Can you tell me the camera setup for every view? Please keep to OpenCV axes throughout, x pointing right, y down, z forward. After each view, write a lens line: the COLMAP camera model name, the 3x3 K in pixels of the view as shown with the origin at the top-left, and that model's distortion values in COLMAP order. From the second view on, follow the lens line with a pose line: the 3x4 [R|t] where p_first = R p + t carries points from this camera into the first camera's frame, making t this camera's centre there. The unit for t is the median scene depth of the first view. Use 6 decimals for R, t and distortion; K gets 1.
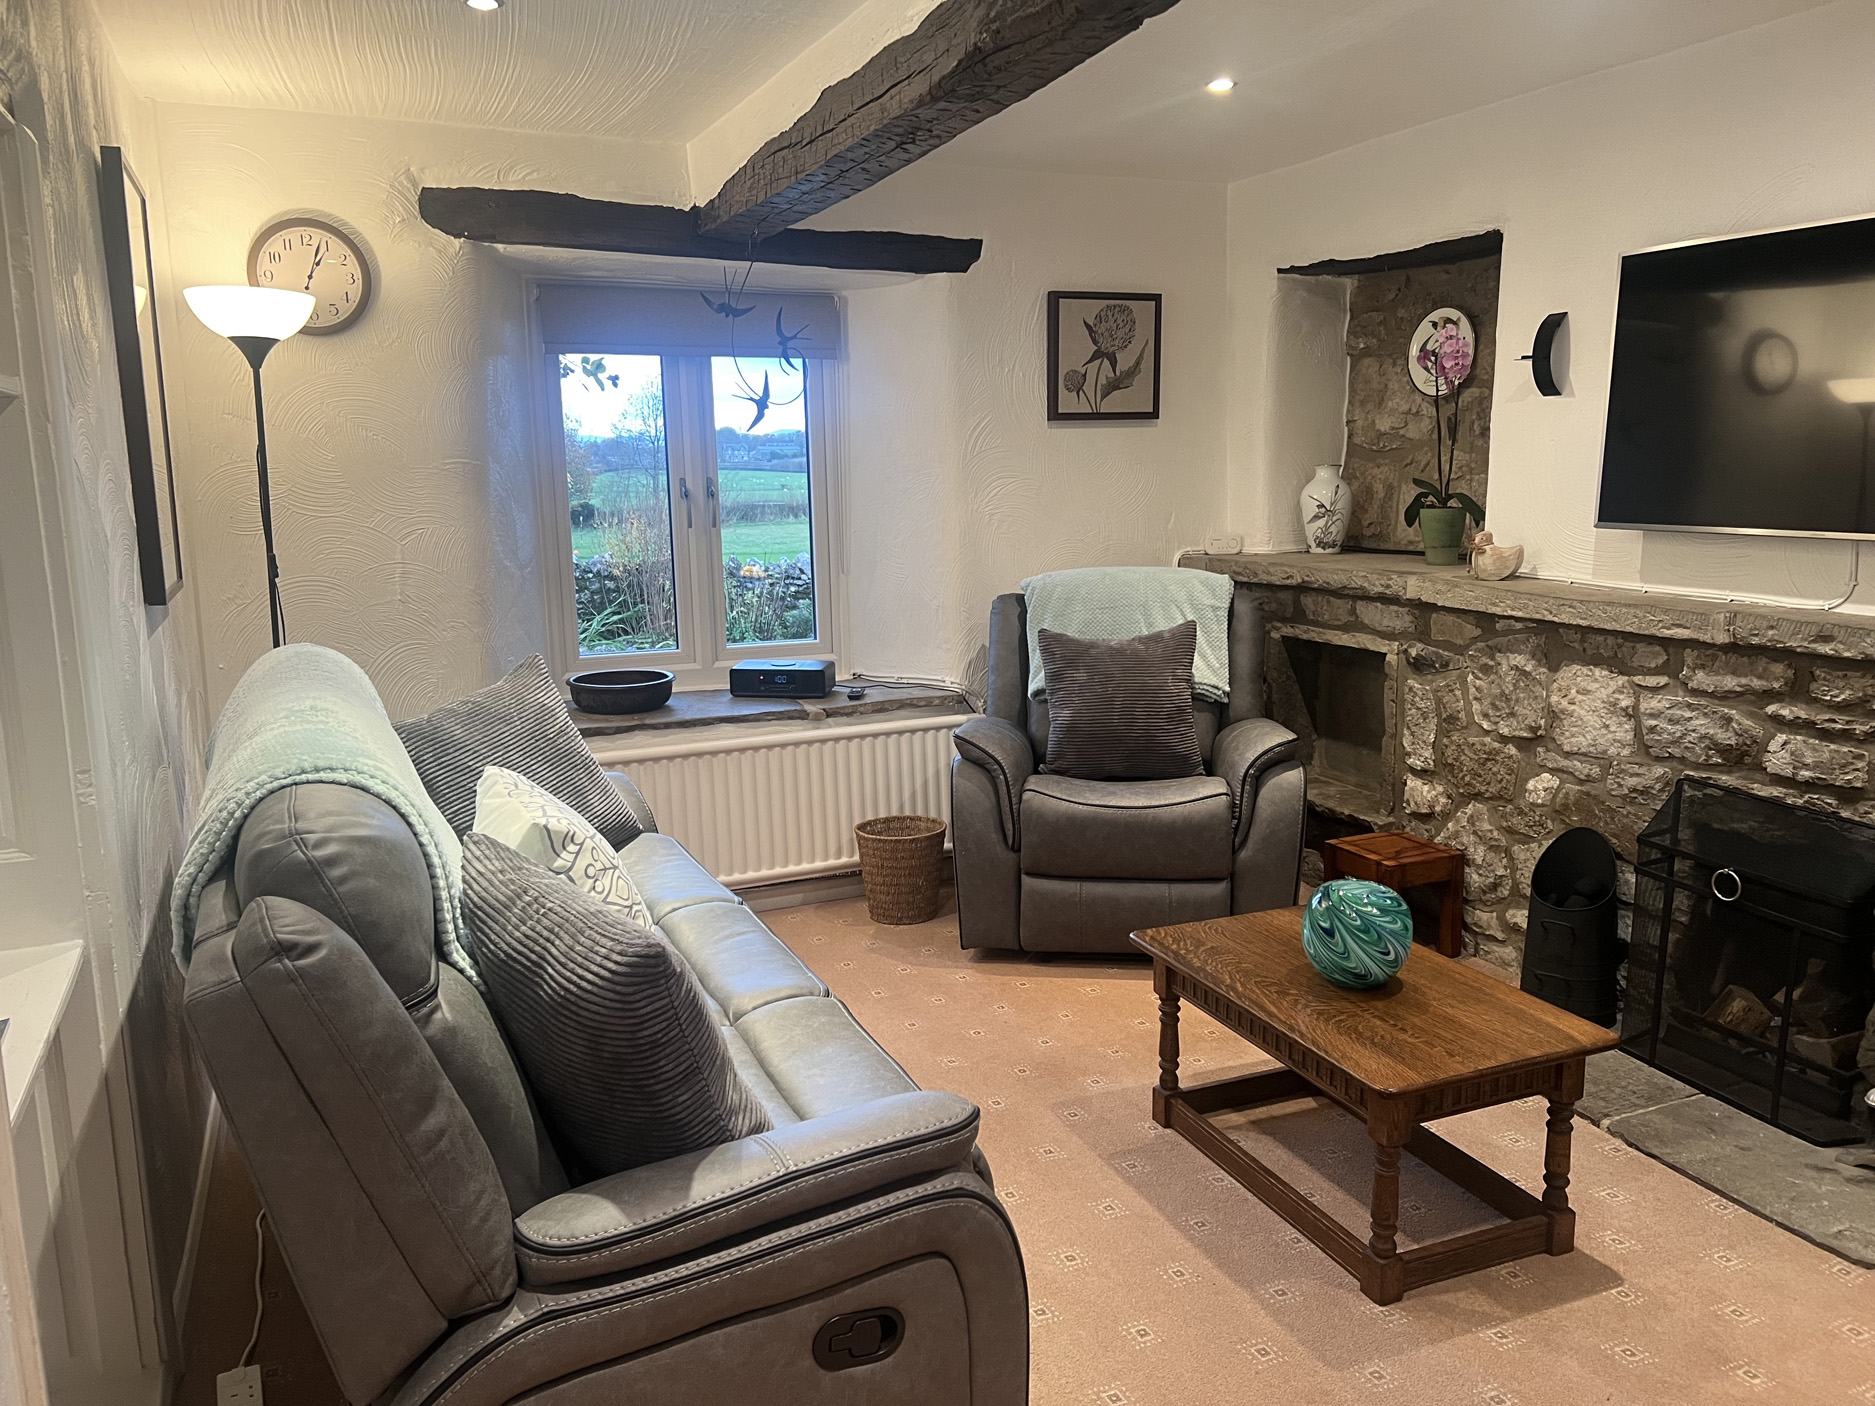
lens RADIAL K [[1425.0, 0, 937.5], [0, 1425.0, 703.0], [0, 0, 1]] dist [0.085073, -0.098871]
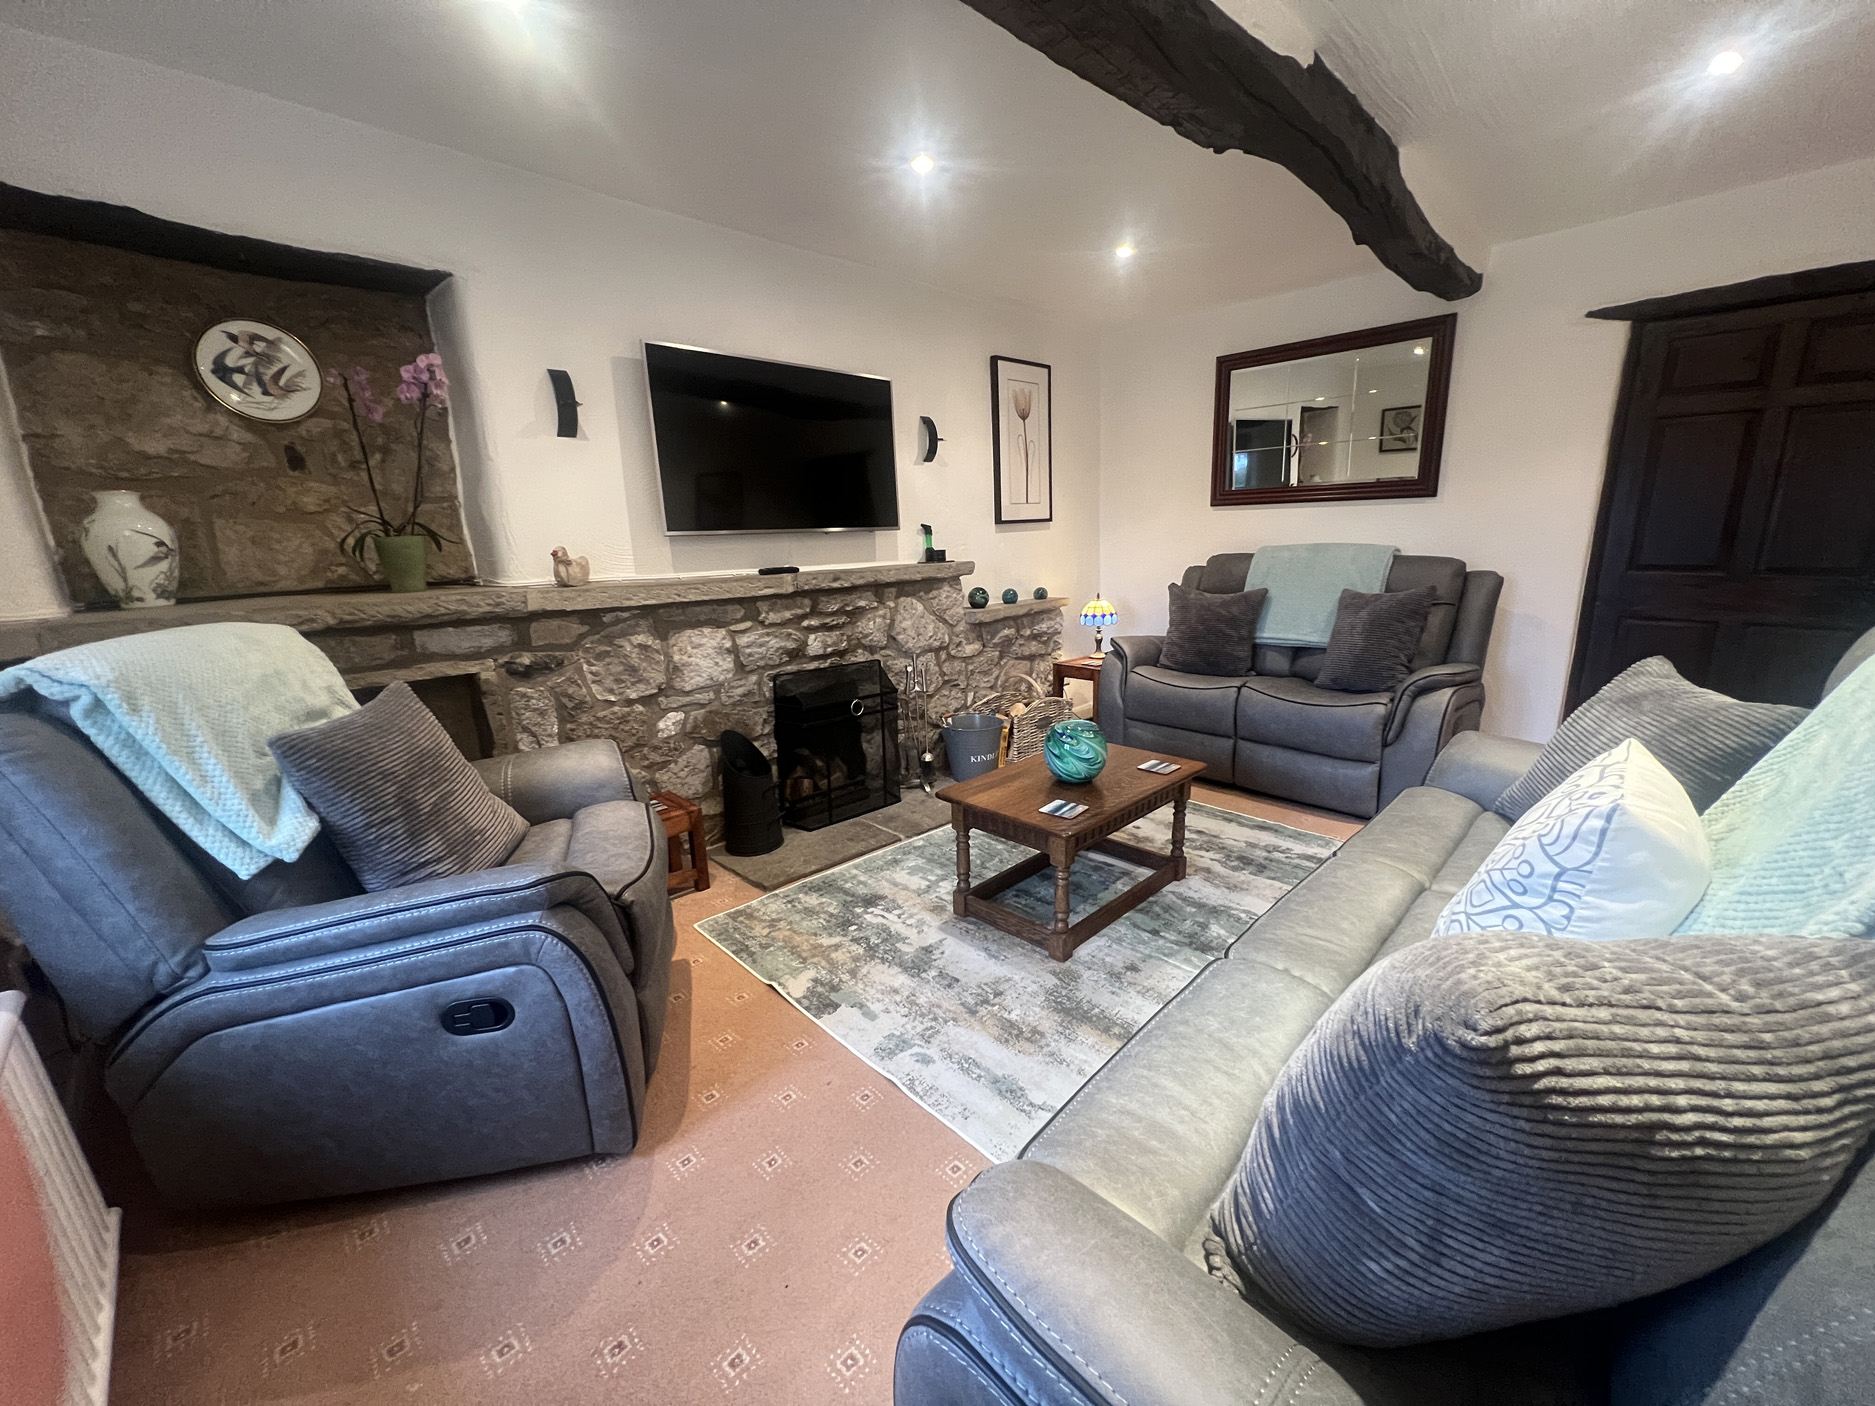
lens RADIAL K [[756.4, 0, 937.5], [0, 756.4, 703.0], [0, 0, 1]] dist [-0.002347, -0.006092]
pose [[-0.366152, -0.190827, 0.910779, -0.364764], [0.186083, 0.943964, 0.272589, -0.119389], [-0.911760, 0.269289, -0.310125, 1.034883]]
